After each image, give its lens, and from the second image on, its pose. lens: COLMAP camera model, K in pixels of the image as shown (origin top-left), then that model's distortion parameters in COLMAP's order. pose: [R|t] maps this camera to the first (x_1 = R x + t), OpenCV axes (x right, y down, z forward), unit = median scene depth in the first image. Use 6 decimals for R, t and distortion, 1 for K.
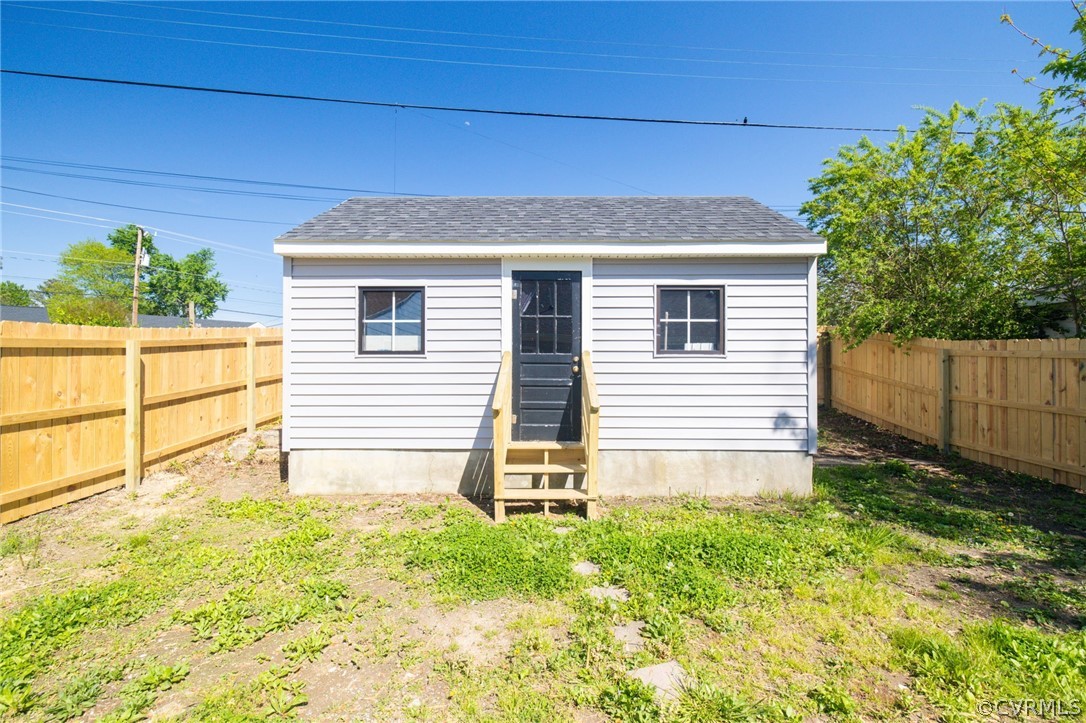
lens RADIAL K [[455.3, 0, 532.0], [0, 455.3, 366.4], [0, 0, 1]] dist [0.004043, 0.000305]
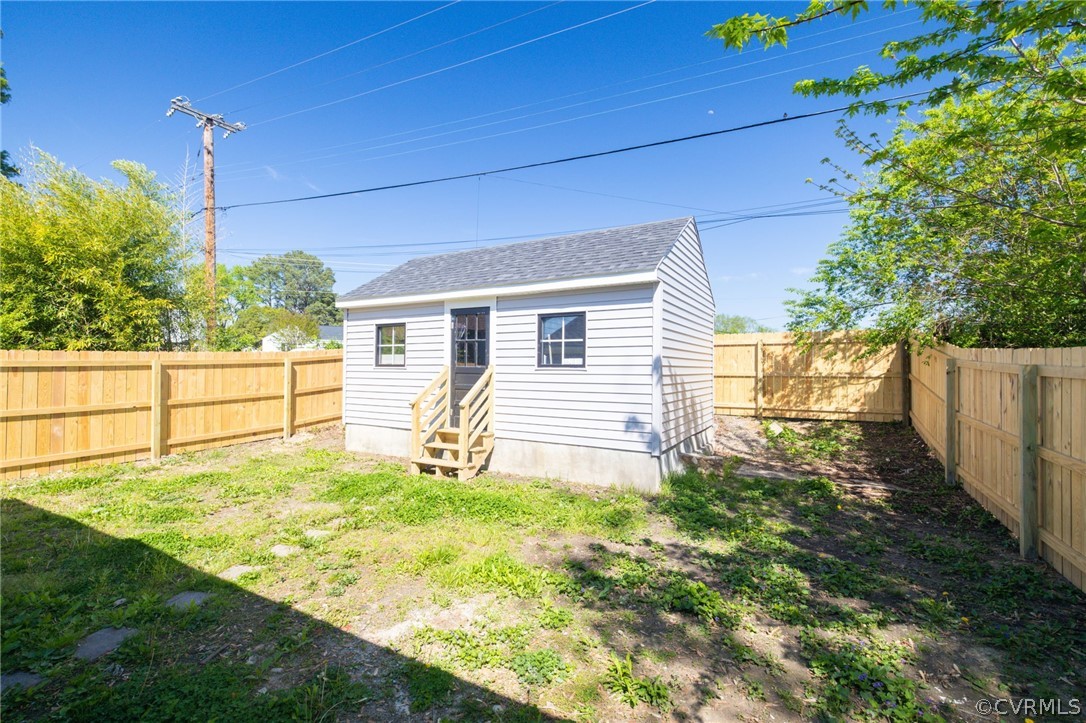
lens RADIAL K [[458.5, 0, 543.0], [0, 458.5, 361.5], [0, 0, 1]] dist [0.001272, 0.000204]
pose [[0.879520, -0.001405, -0.475859, 0.907097], [-0.004875, 0.999917, -0.011964, -0.027588], [0.475836, 0.012842, 0.879440, -0.138378]]
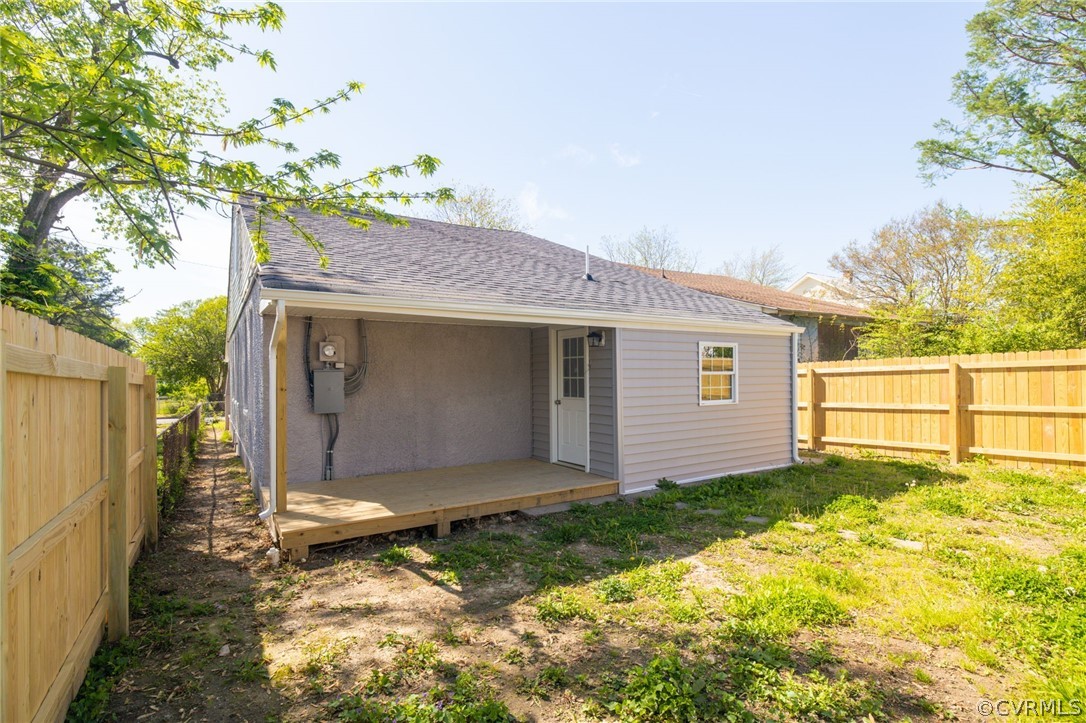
lens RADIAL K [[537.5, 0, 524.3], [0, 537.5, 367.3], [0, 0, 1]] dist [-0.000443, 0.000310]
pose [[-0.852910, -0.002672, -0.522051, 1.161556], [0.010395, 0.999702, -0.022100, -0.001706], [0.521955, -0.024276, -0.852628, 0.861723]]
